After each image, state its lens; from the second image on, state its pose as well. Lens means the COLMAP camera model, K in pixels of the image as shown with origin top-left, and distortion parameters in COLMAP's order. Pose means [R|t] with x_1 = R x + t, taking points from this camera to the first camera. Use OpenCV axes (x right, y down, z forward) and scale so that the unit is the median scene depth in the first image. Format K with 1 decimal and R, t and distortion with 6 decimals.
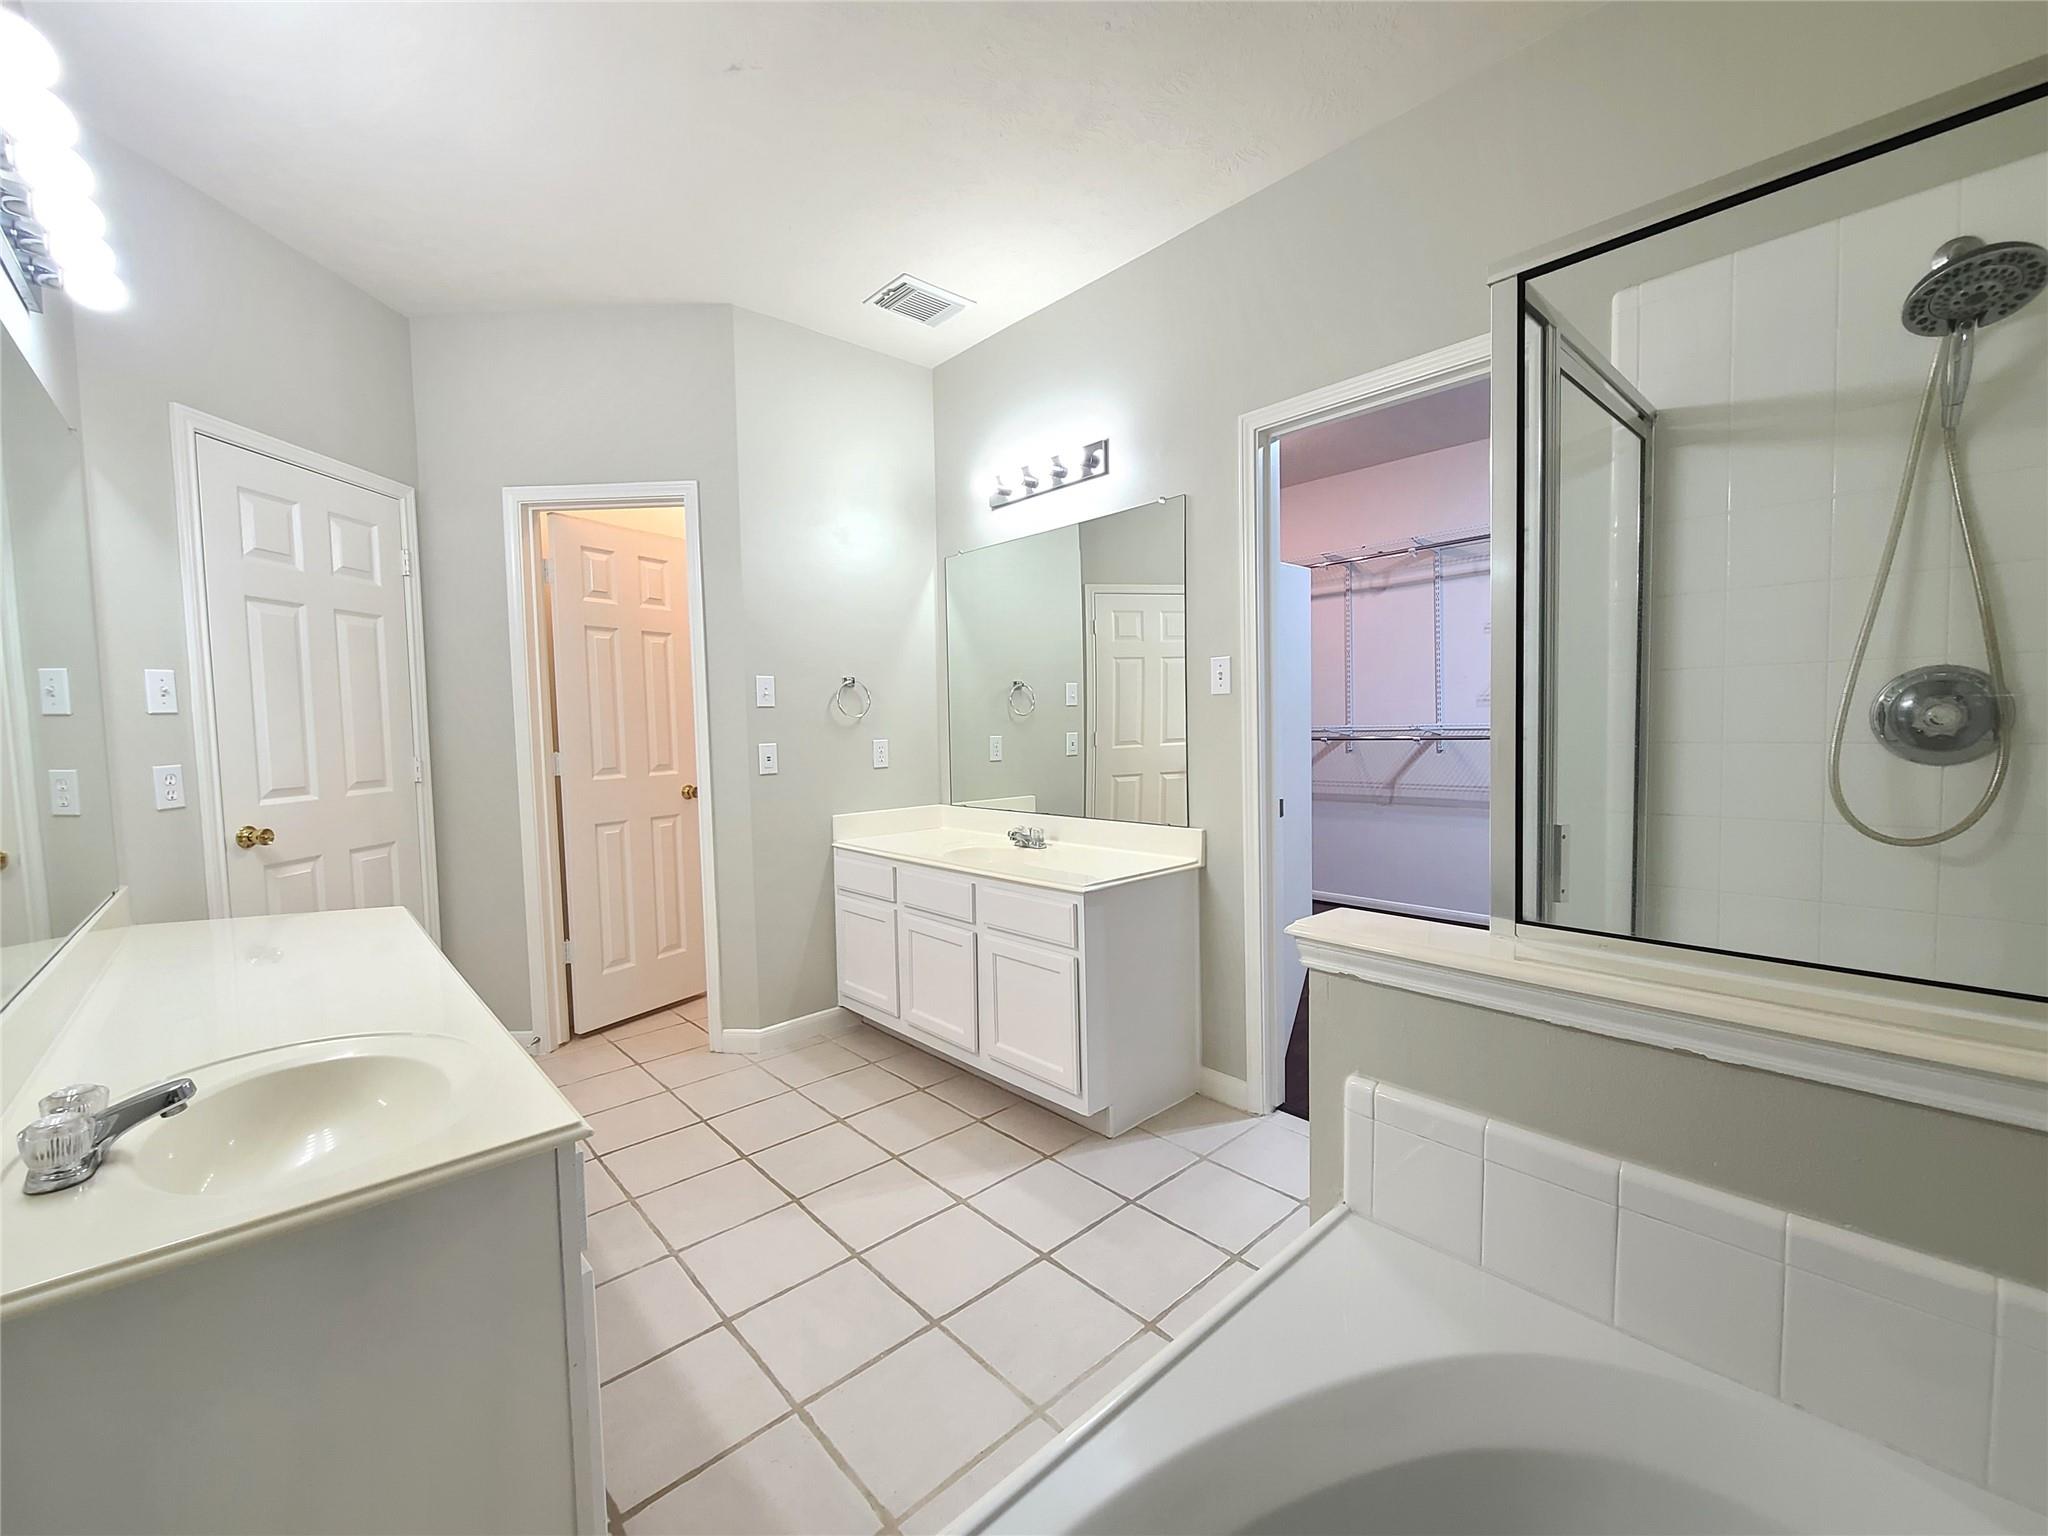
lens RADIAL K [[835.5, 0, 1026.4], [0, 835.5, 768.3], [0, 0, 1]] dist [0.000467, 0.000047]
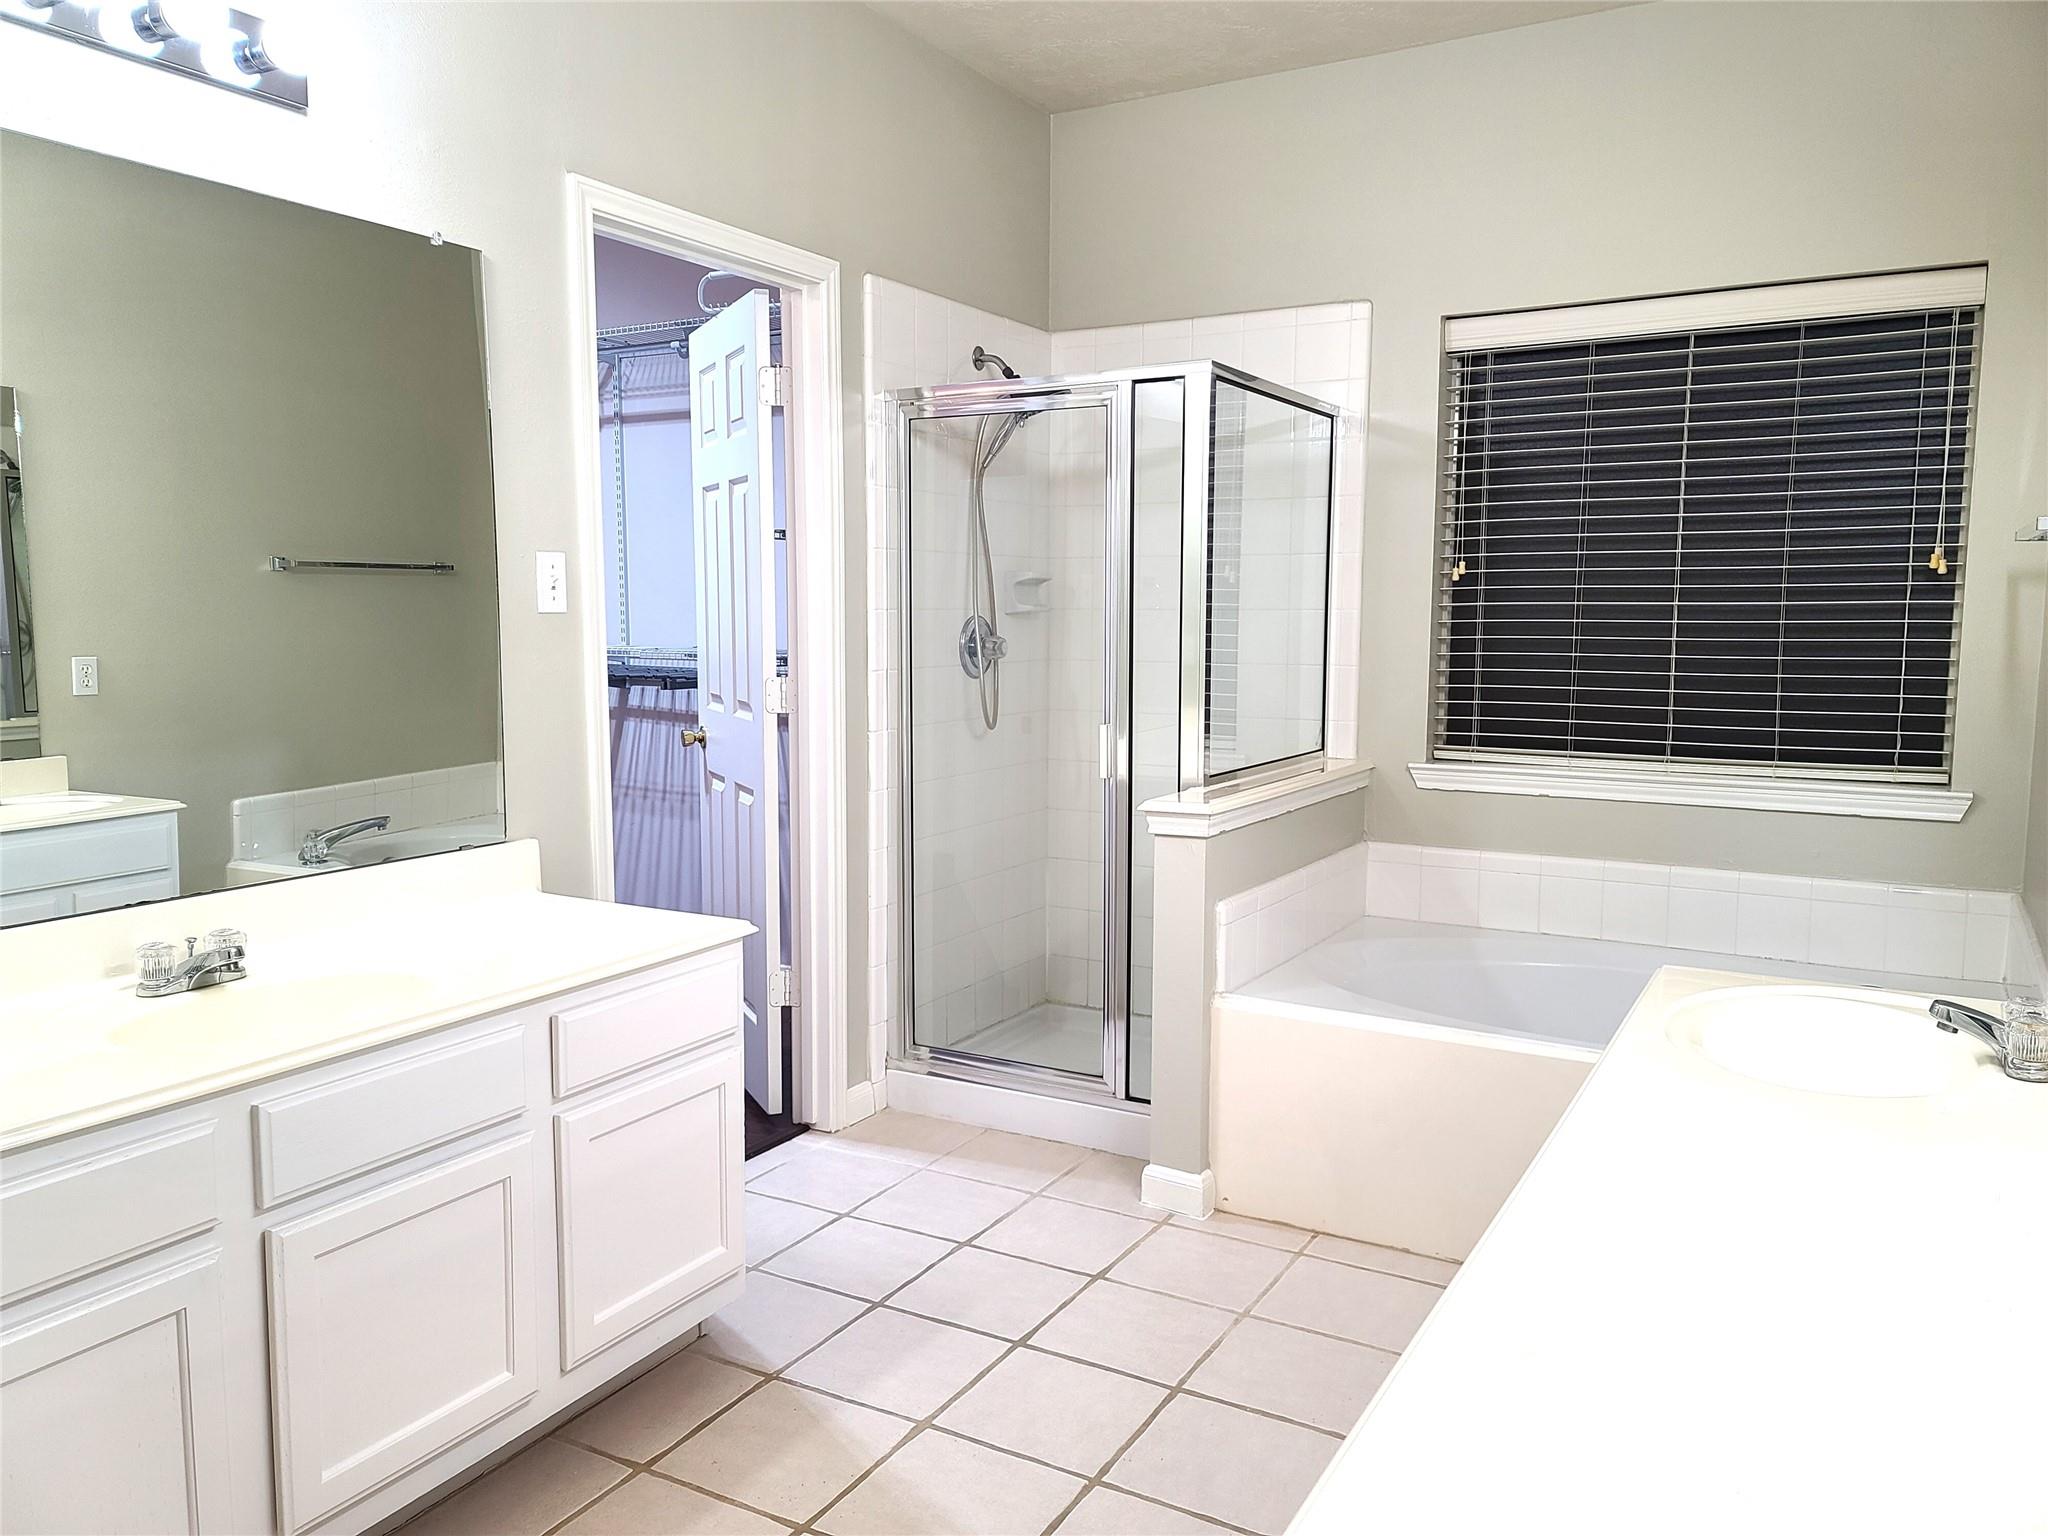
lens RADIAL K [[1518.8, 0, 1025.5], [0, 1518.8, 767.3], [0, 0, 1]] dist [0.046054, 0.007687]
pose [[-0.298837, -0.074033, 0.951428, -1.089668], [0.062136, 0.993361, 0.096813, -0.071233], [-0.952279, 0.088049, -0.292253, 1.151816]]
